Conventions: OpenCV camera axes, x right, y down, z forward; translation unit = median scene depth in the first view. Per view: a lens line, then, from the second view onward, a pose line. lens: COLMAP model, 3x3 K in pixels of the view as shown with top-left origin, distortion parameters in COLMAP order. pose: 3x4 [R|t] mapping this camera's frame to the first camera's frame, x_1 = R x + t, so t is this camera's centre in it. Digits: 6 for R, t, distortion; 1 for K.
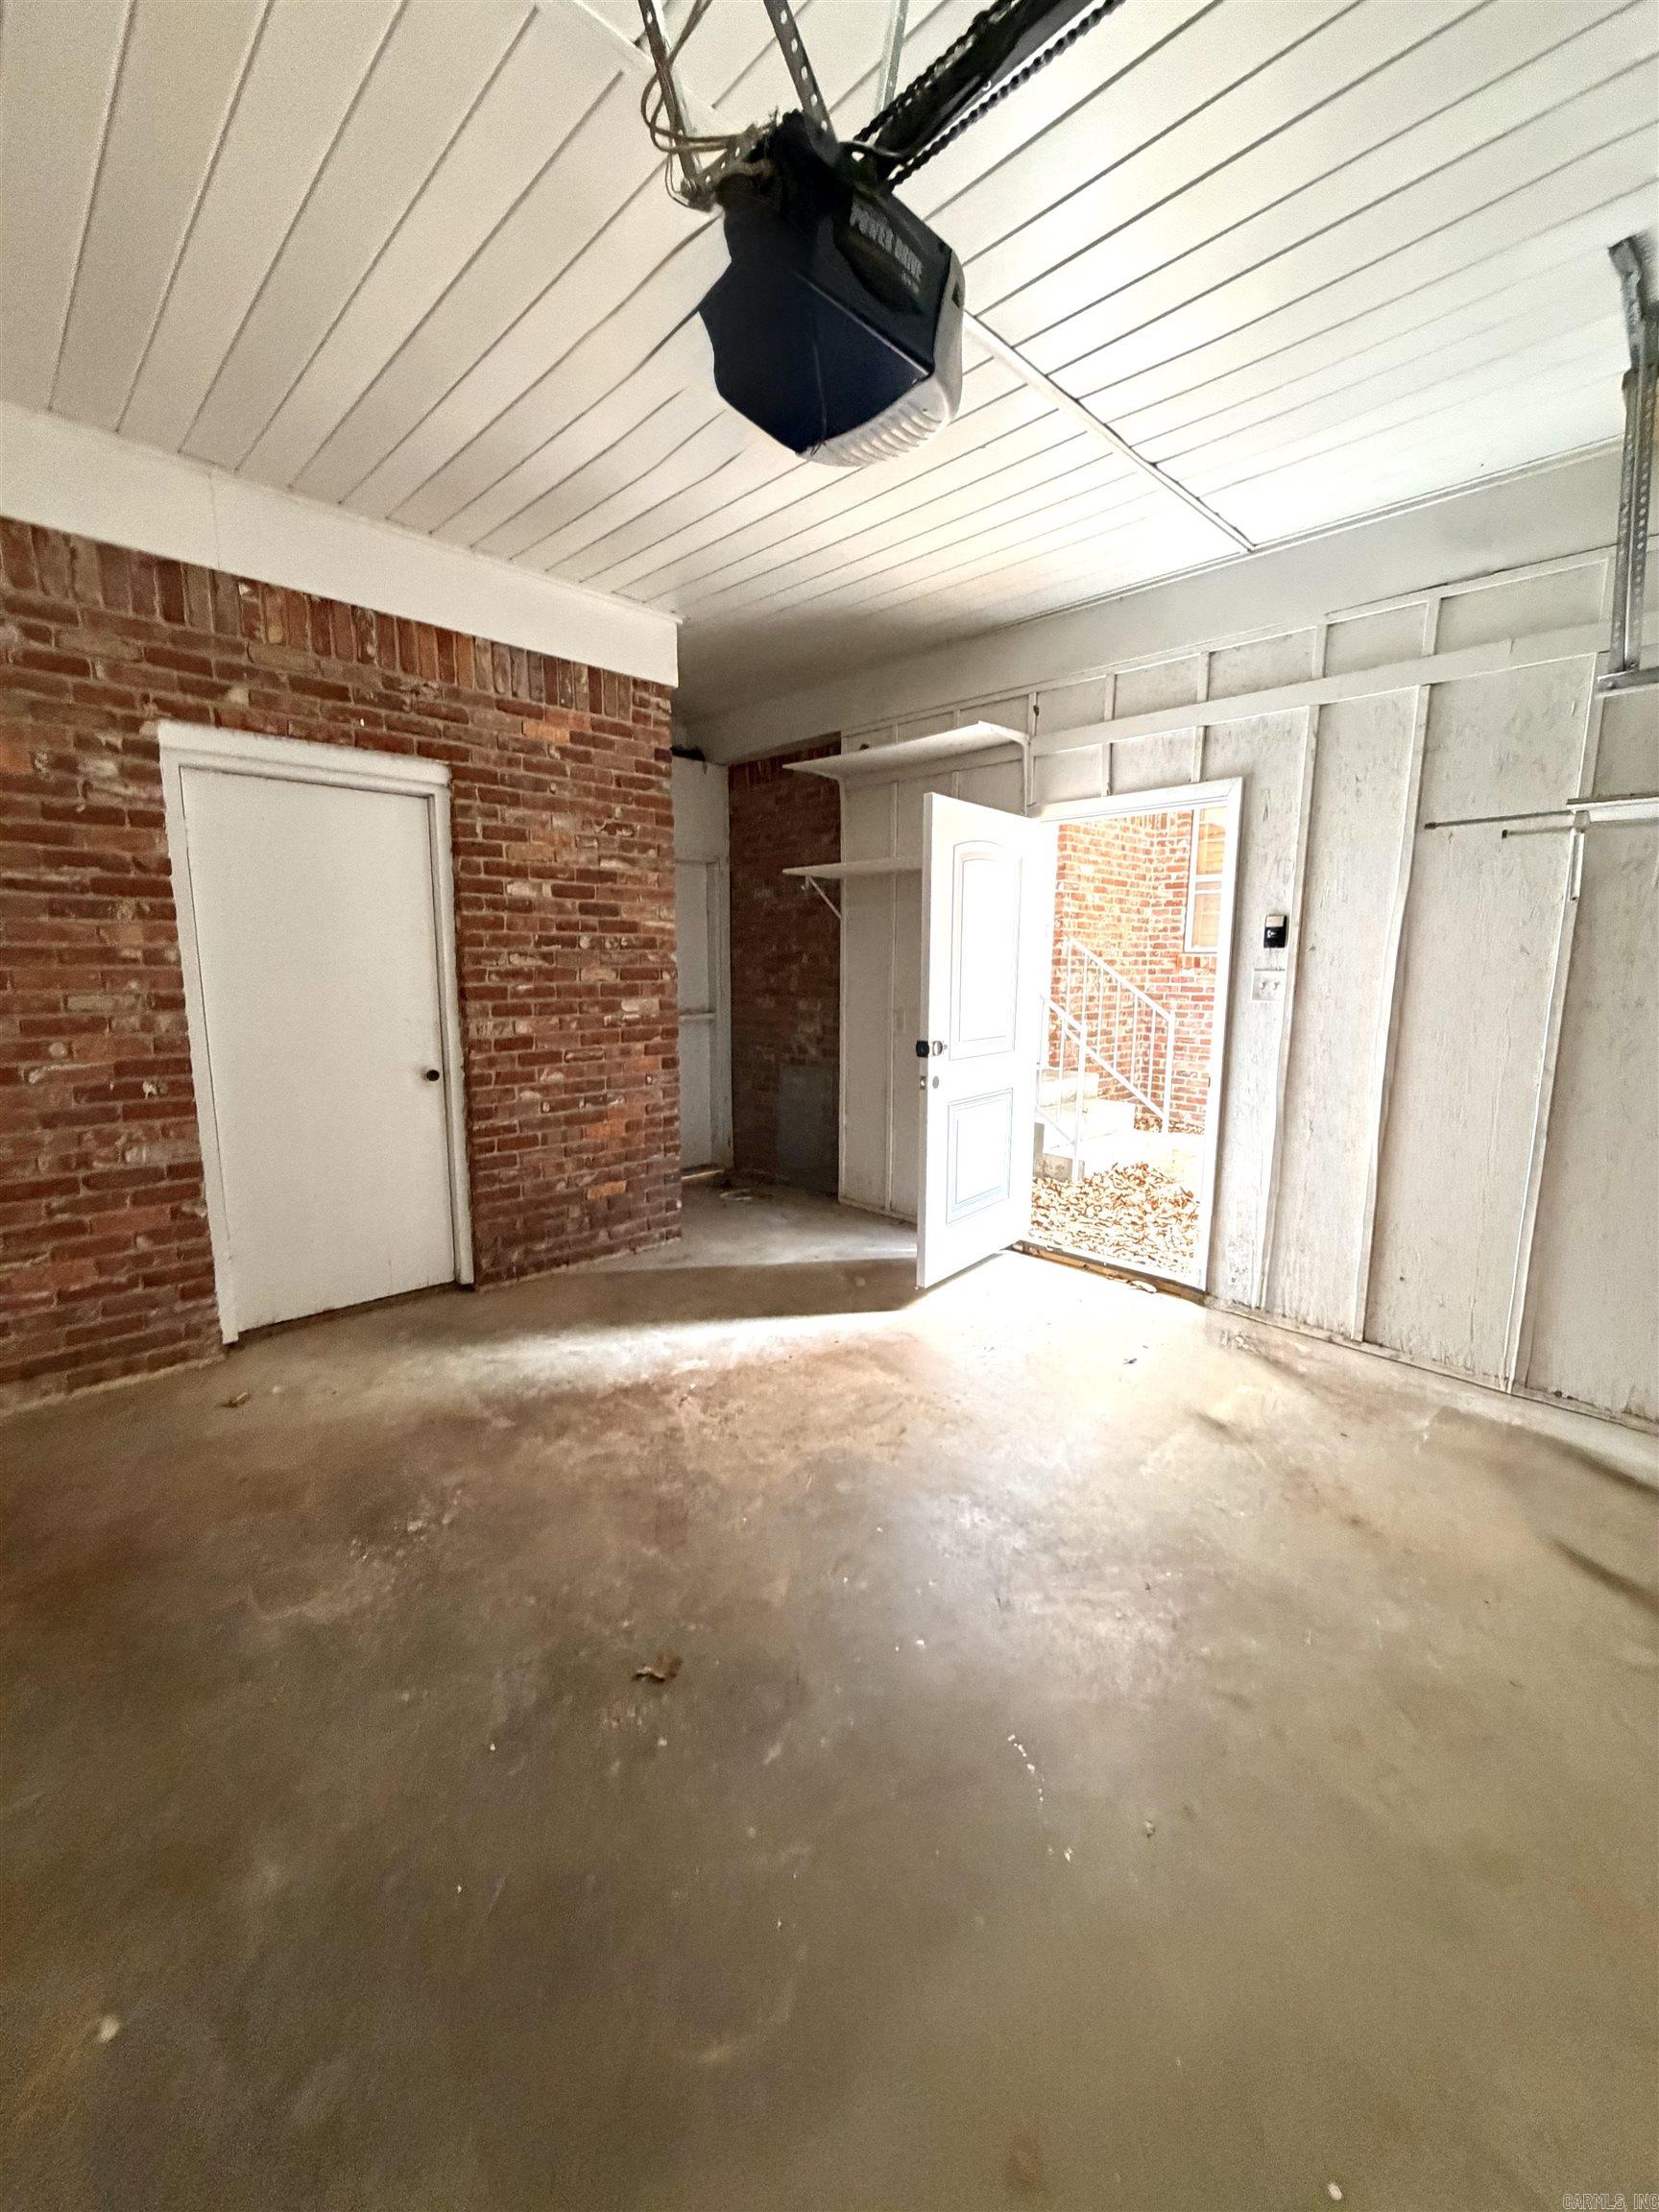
lens RADIAL K [[886.6, 0, 830.0], [0, 886.6, 1097.8], [0, 0, 1]] dist [0.000671, -0.000244]
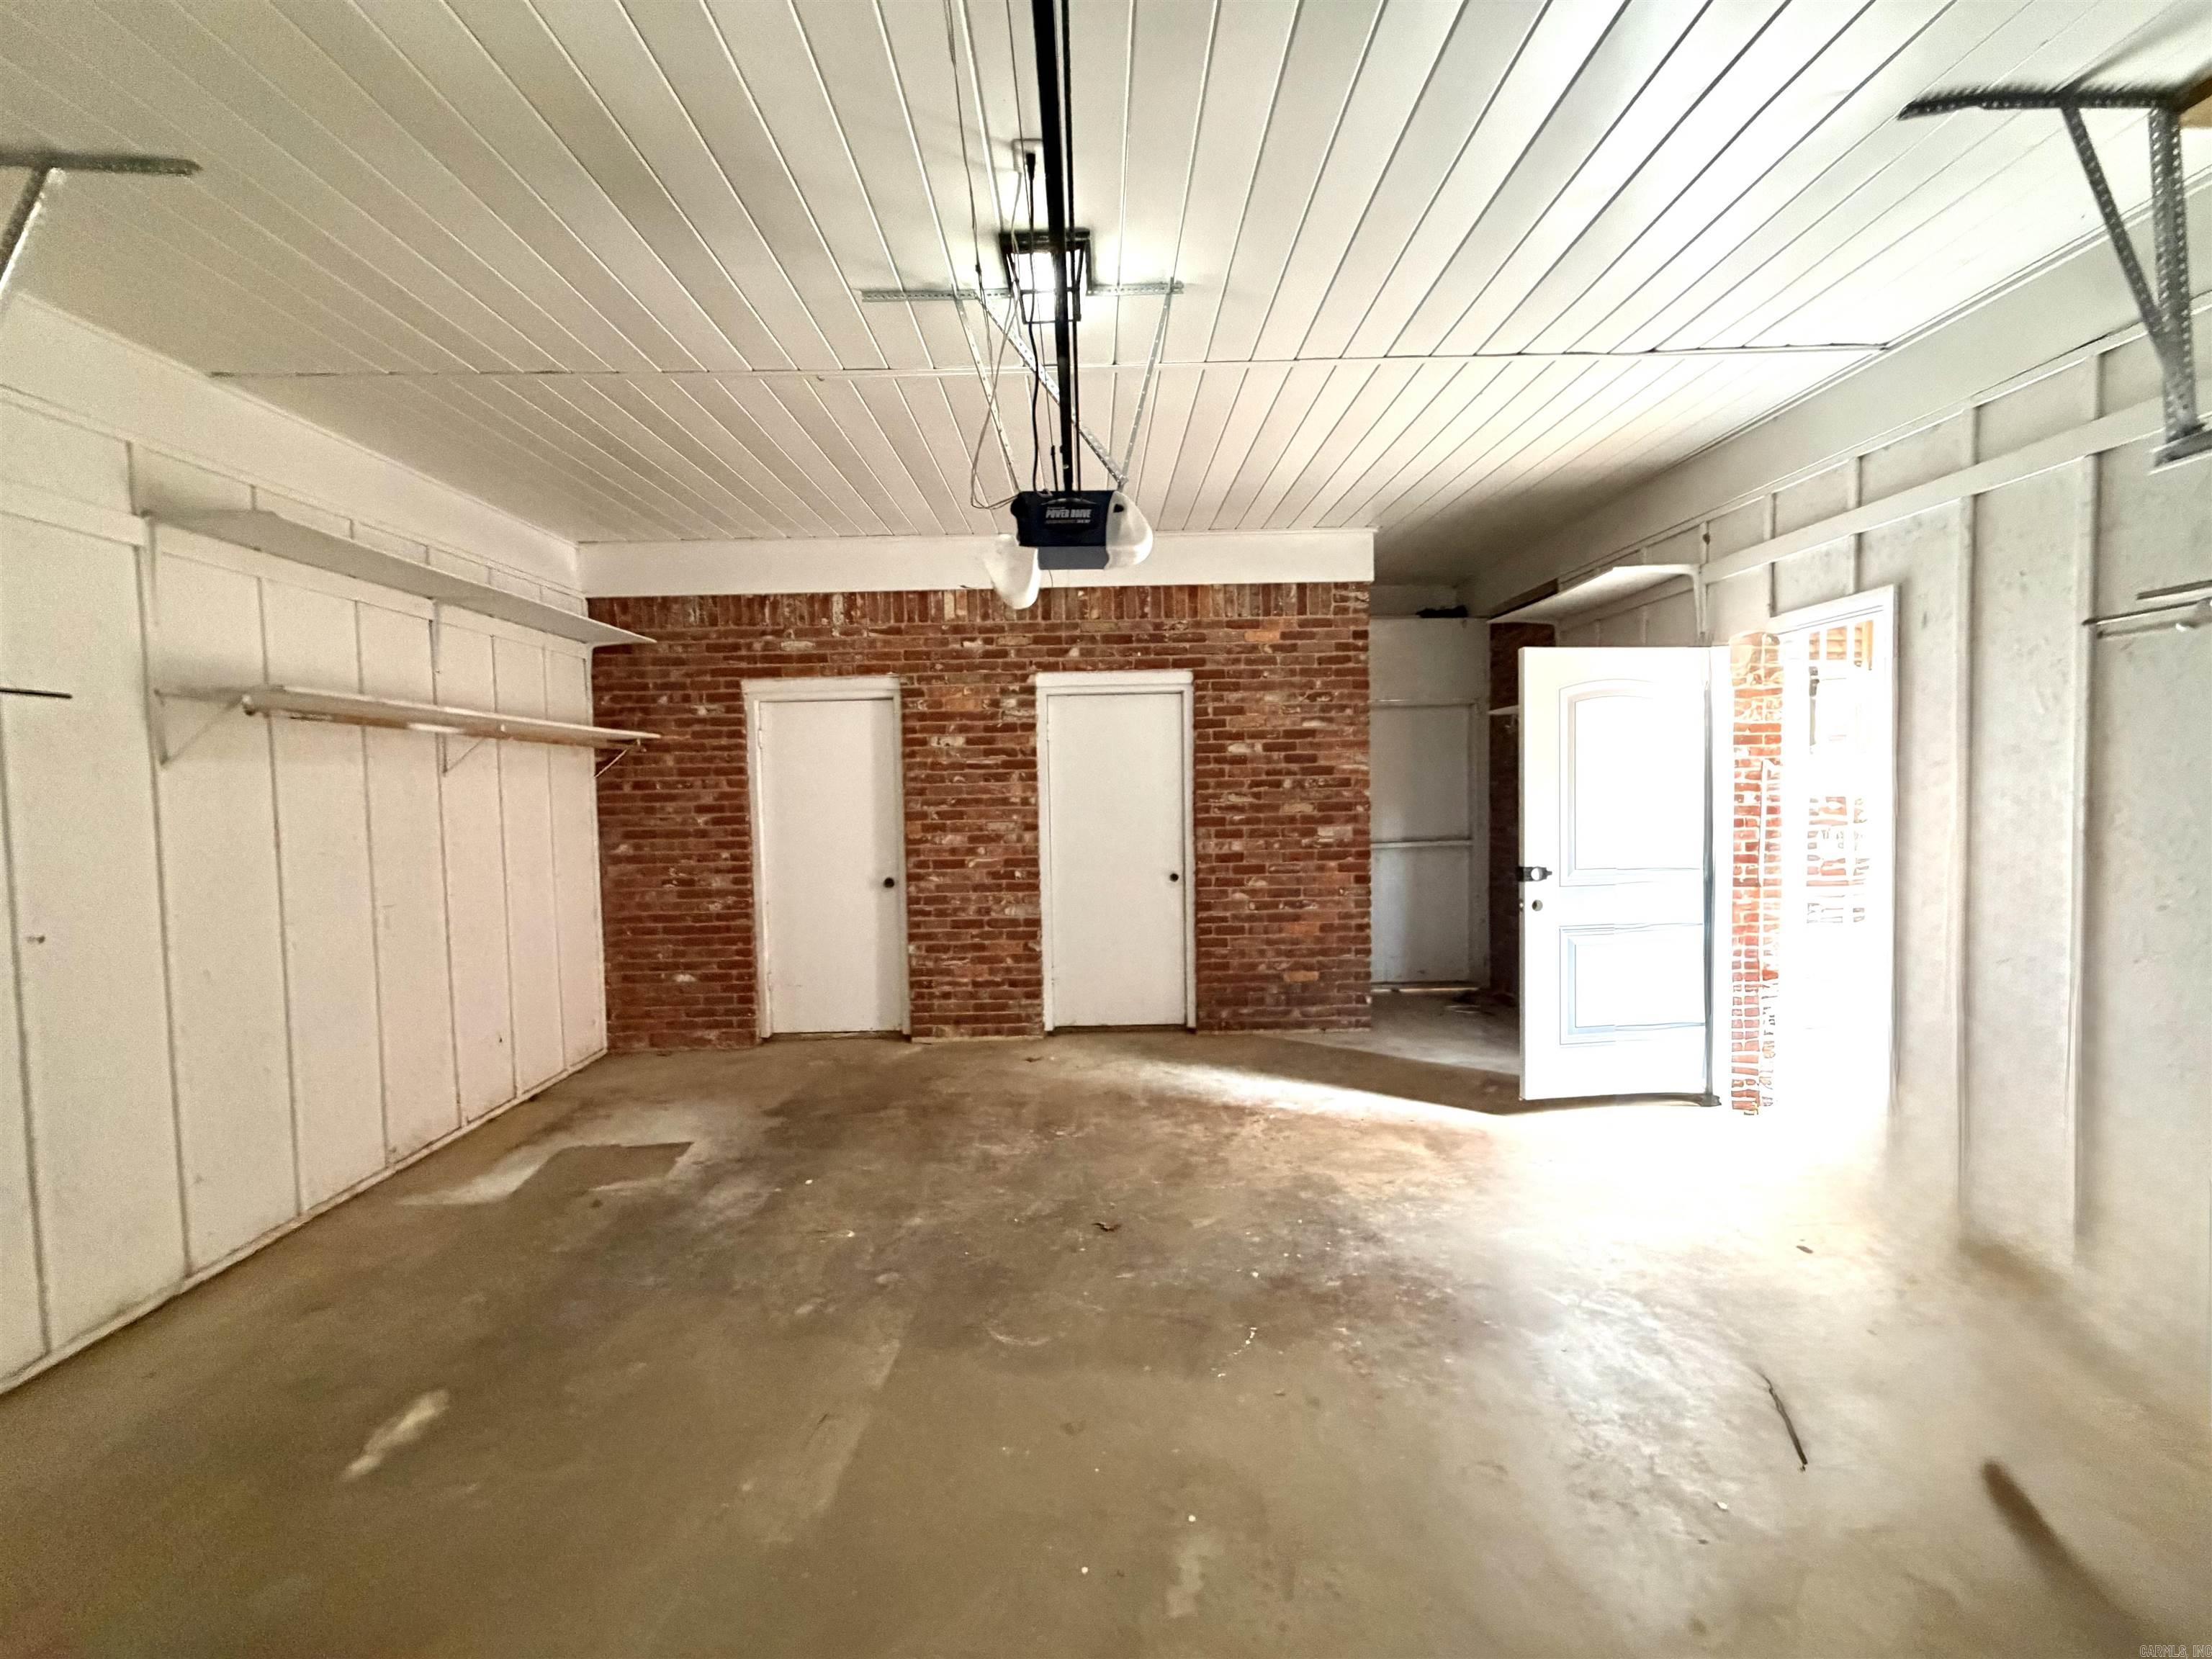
lens RADIAL K [[886.6, 0, 1099.8], [0, 886.6, 823.0], [0, 0, 1]] dist [0.000671, -0.000244]
pose [[0.723683, 0.004522, -0.690118, 0.507522], [-0.082985, 0.993293, -0.080513, 0.014823], [0.685126, 0.115535, 0.719204, -0.161602]]
